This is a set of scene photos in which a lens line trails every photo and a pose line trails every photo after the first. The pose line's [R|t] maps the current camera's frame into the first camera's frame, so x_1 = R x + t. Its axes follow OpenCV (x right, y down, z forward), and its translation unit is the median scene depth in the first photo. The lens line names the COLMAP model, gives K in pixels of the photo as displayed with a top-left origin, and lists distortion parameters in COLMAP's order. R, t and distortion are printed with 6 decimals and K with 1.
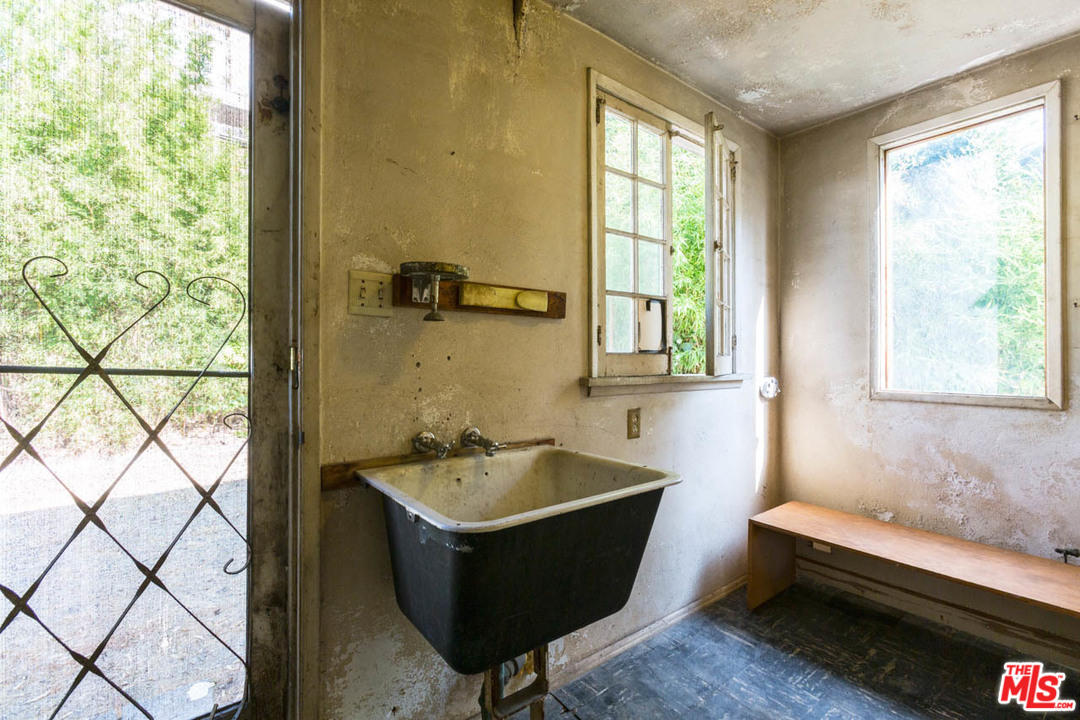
lens RADIAL K [[484.6, 0, 540.8], [0, 484.6, 357.8], [0, 0, 1]] dist [-0.012078, 0.001149]
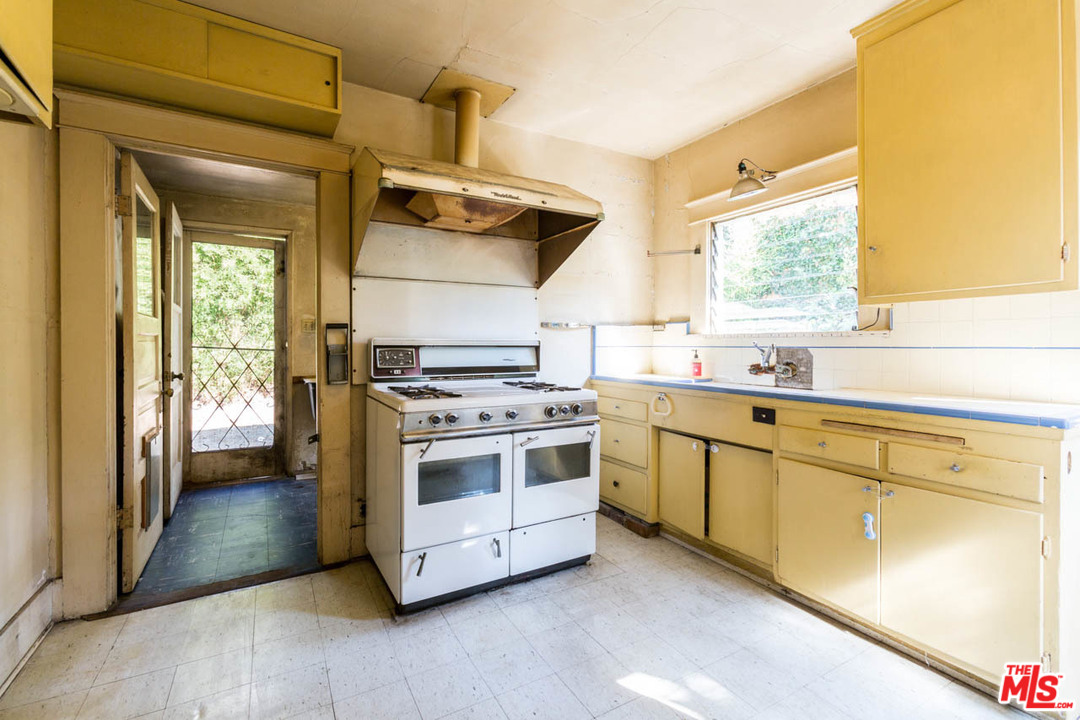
lens RADIAL K [[484.6, 0, 540.2], [0, 484.6, 353.3], [0, 0, 1]] dist [-0.012078, 0.001149]
pose [[0.991498, 0.004672, -0.130036, 1.704123], [-0.002937, 0.999904, 0.013531, 0.005388], [0.130087, -0.013034, 0.991417, -2.141720]]
